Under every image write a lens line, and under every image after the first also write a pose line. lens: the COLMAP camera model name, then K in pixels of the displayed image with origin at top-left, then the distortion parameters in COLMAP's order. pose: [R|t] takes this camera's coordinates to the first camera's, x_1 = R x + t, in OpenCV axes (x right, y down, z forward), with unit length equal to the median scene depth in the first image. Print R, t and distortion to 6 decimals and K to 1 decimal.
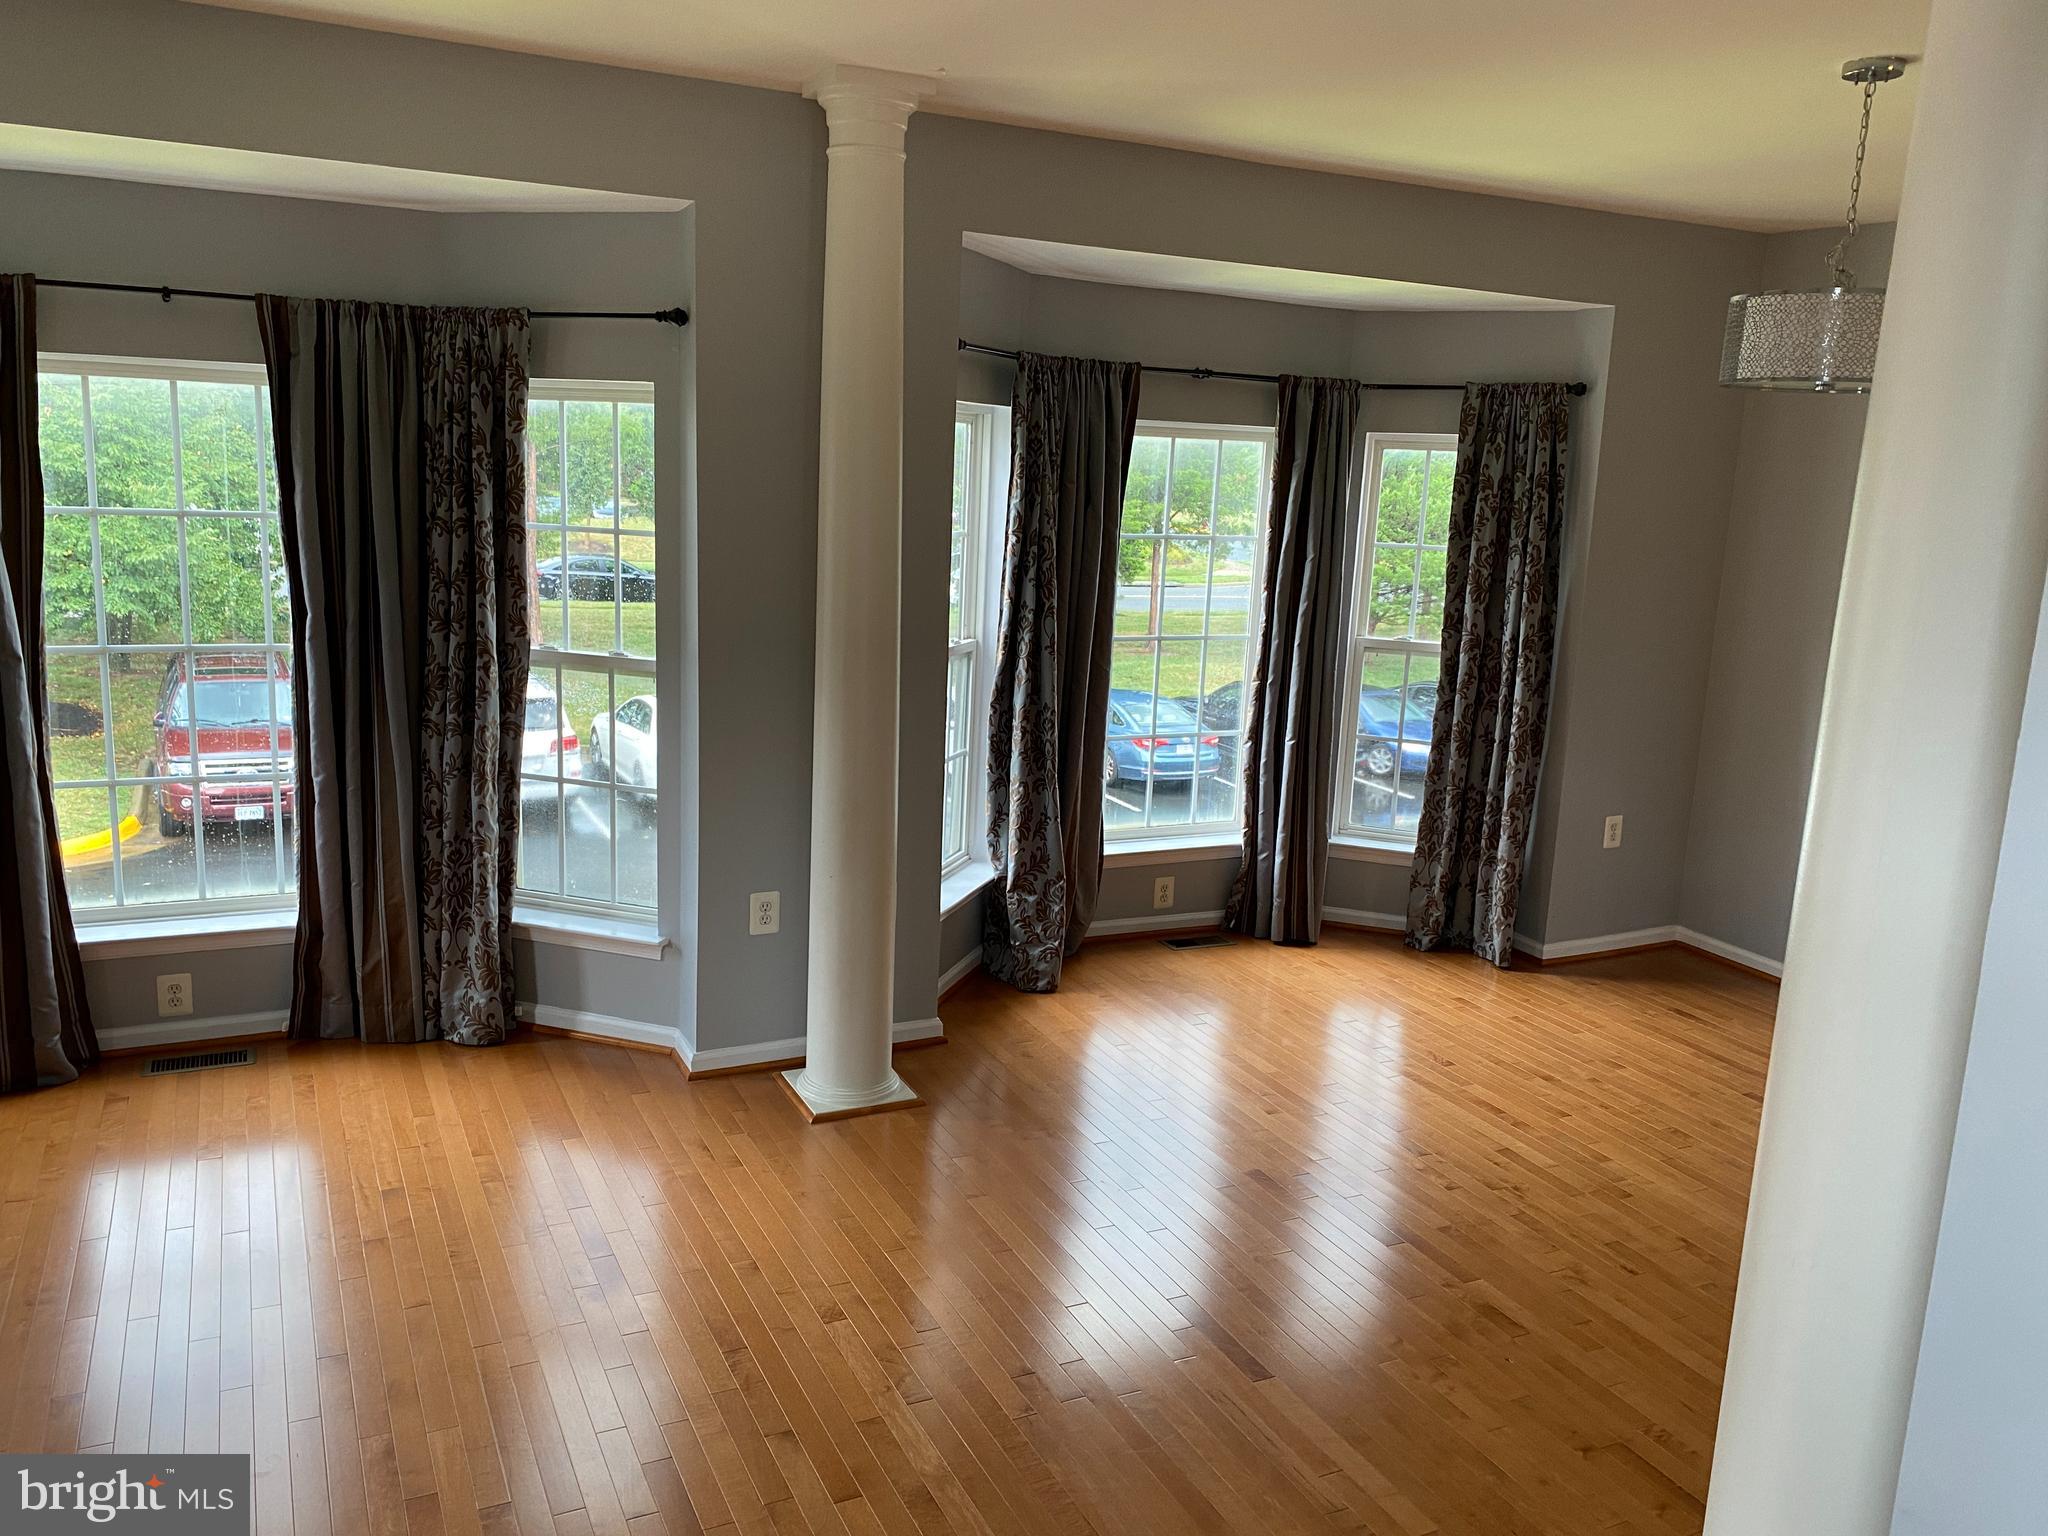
lens RADIAL K [[1552.7, 0, 1018.4], [0, 1552.7, 717.1], [0, 0, 1]] dist [0.008688, -0.044862]
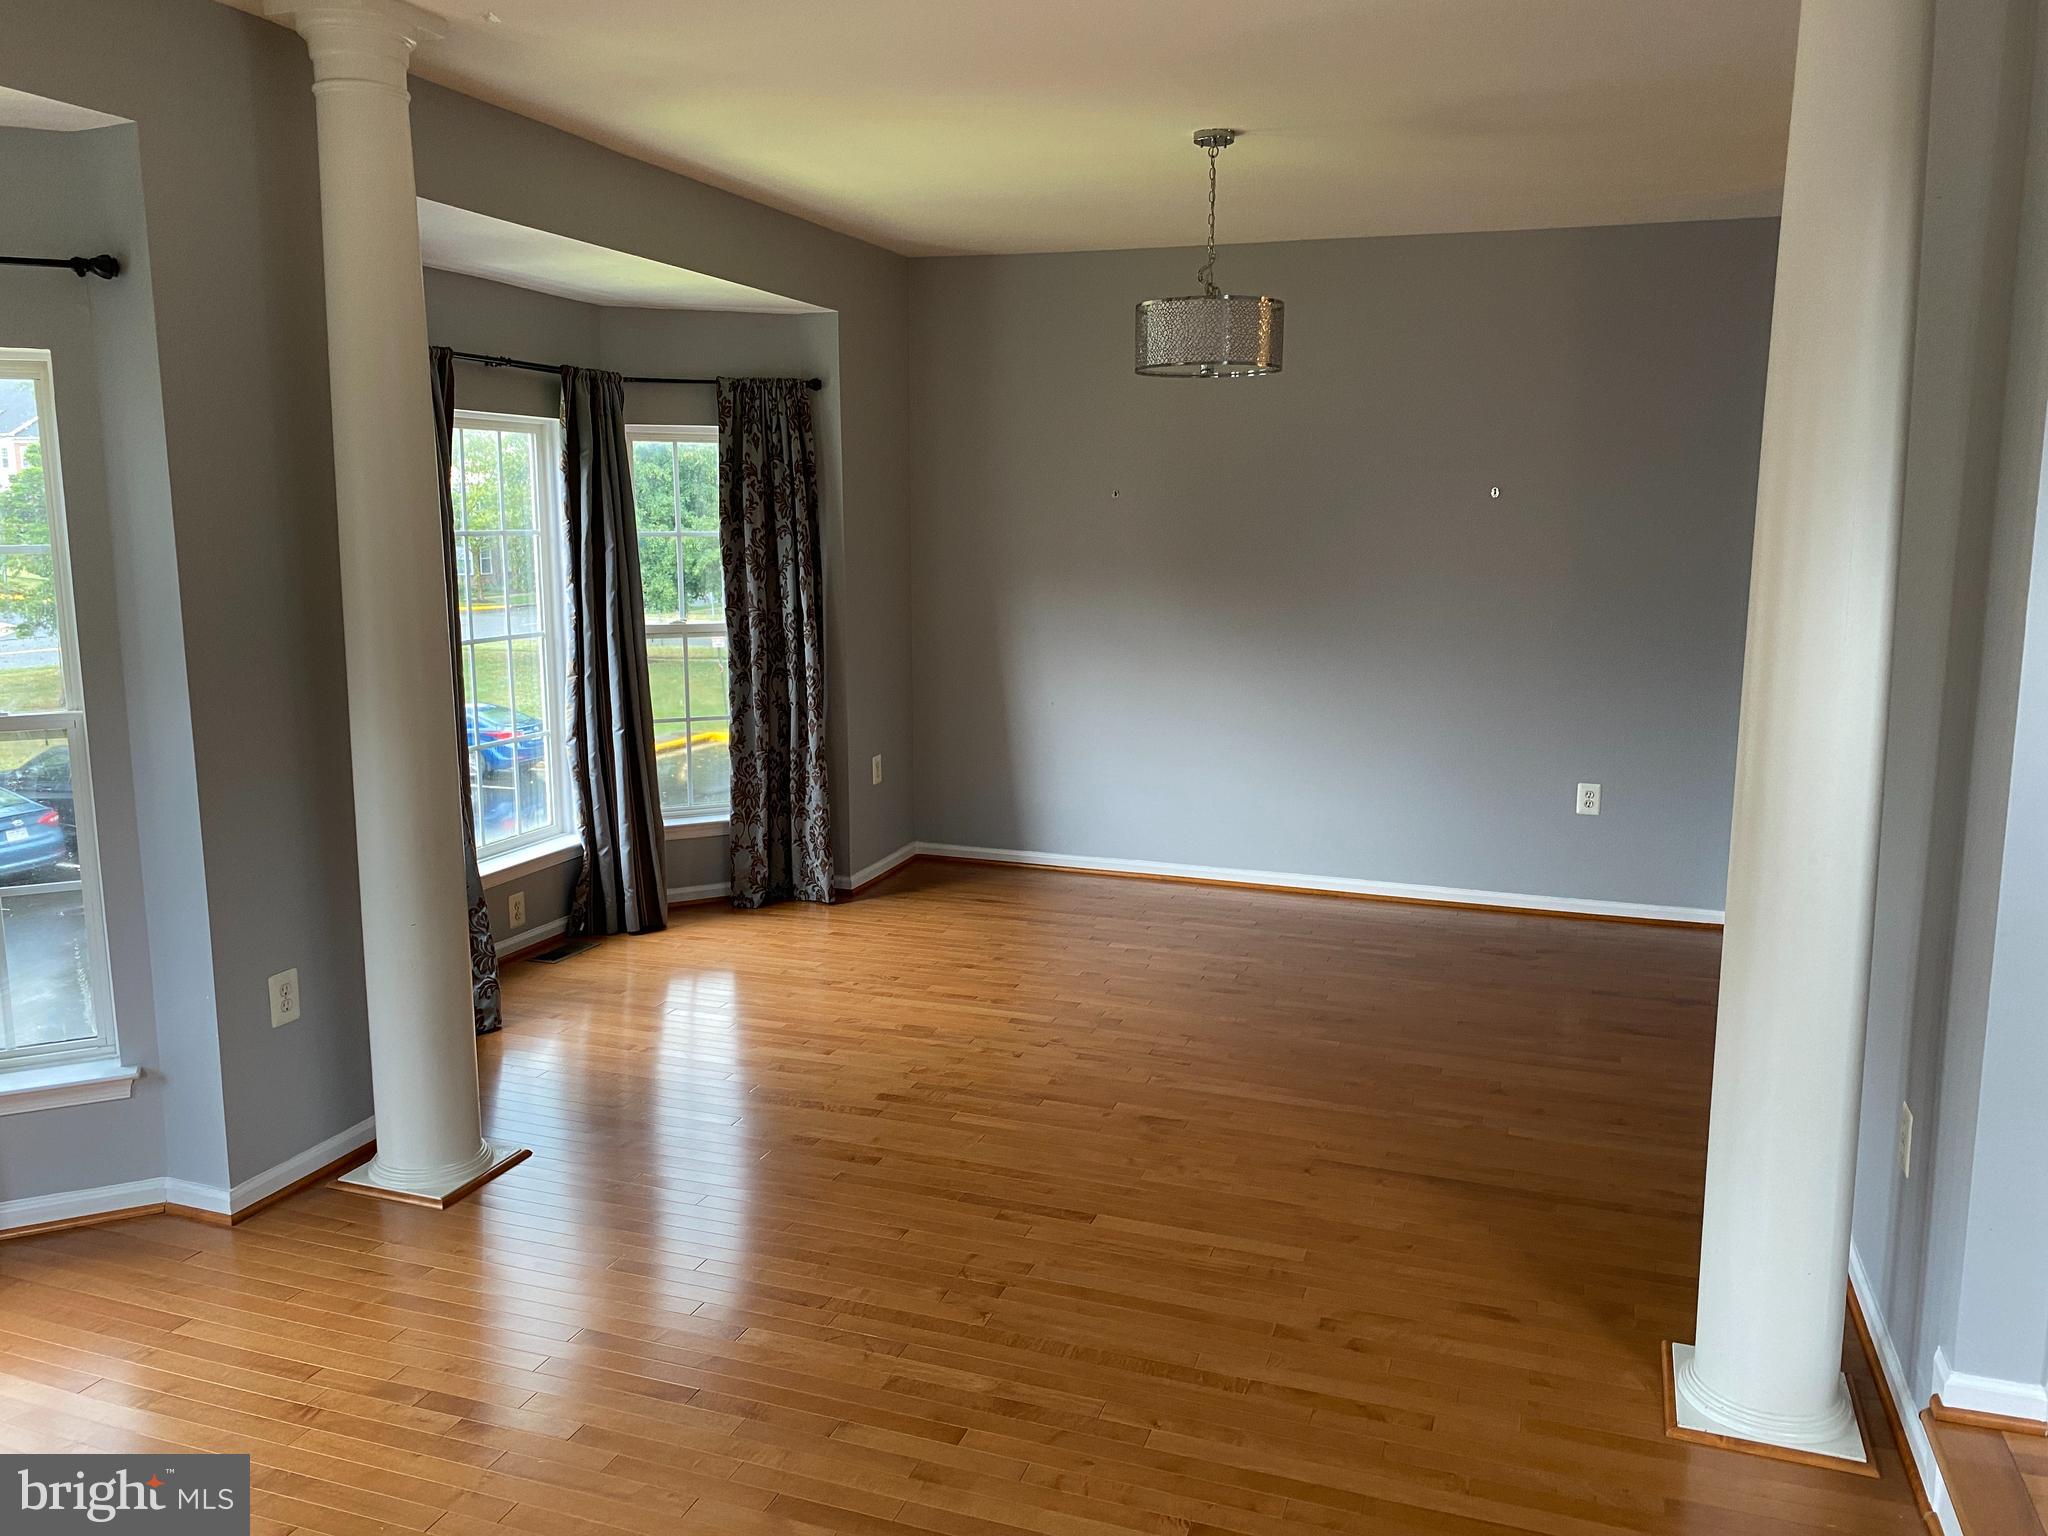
lens RADIAL K [[1554.3, 0, 1024.2], [0, 1554.3, 755.6], [0, 0, 1]] dist [0.008143, -0.005368]
pose [[0.693162, -0.150804, 0.704829, -0.362995], [0.145519, 0.987011, 0.068070, 0.000358], [-0.705940, 0.055383, 0.706103, 0.106516]]
